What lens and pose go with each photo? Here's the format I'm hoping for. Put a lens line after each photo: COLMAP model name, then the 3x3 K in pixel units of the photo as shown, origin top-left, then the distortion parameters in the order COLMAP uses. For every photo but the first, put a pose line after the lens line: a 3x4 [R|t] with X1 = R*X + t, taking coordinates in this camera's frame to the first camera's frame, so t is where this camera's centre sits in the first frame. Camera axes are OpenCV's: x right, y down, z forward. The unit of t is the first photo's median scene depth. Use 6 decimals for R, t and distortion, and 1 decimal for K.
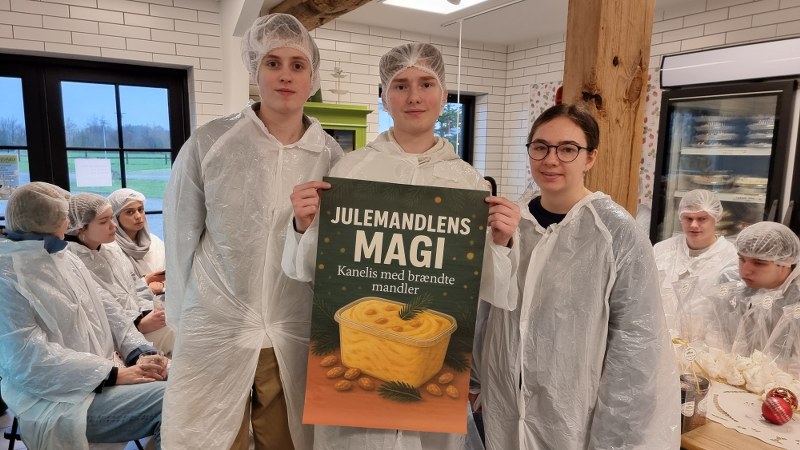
lens RADIAL K [[568.6, 0, 410.9], [0, 568.6, 237.8], [0, 0, 1]] dist [0.068538, -0.044693]
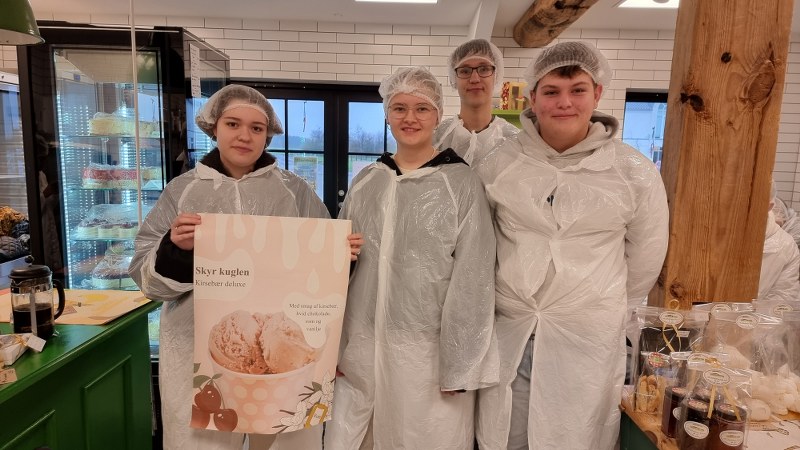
lens RADIAL K [[568.6, 0, 406.7], [0, 568.6, 230.7], [0, 0, 1]] dist [0.068538, -0.044693]
pose [[0.847370, 0.081377, -0.524731, 0.215827], [-0.095086, 0.995469, 0.000829, 0.005434], [0.522421, 0.049192, 0.851268, -0.011961]]
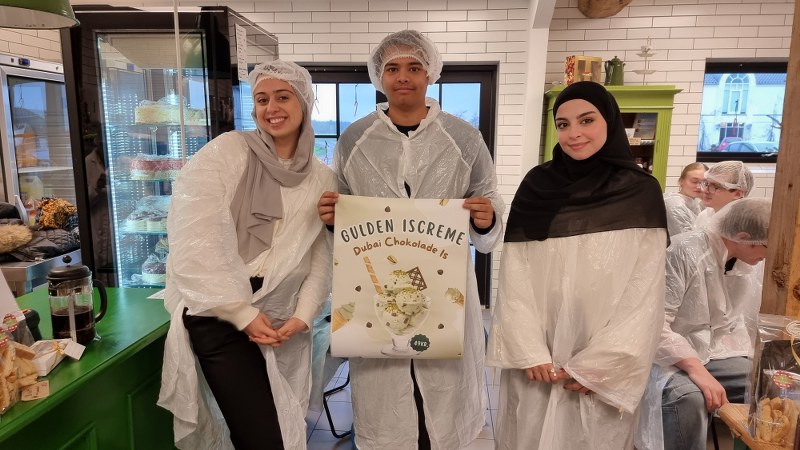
lens RADIAL K [[568.6, 0, 406.8], [0, 568.6, 223.8], [0, 0, 1]] dist [0.068538, -0.044693]
pose [[0.797229, 0.082798, -0.597972, 0.176944], [-0.084439, 0.996106, 0.025348, -0.000625], [0.597742, 0.030284, 0.801116, 0.029758]]
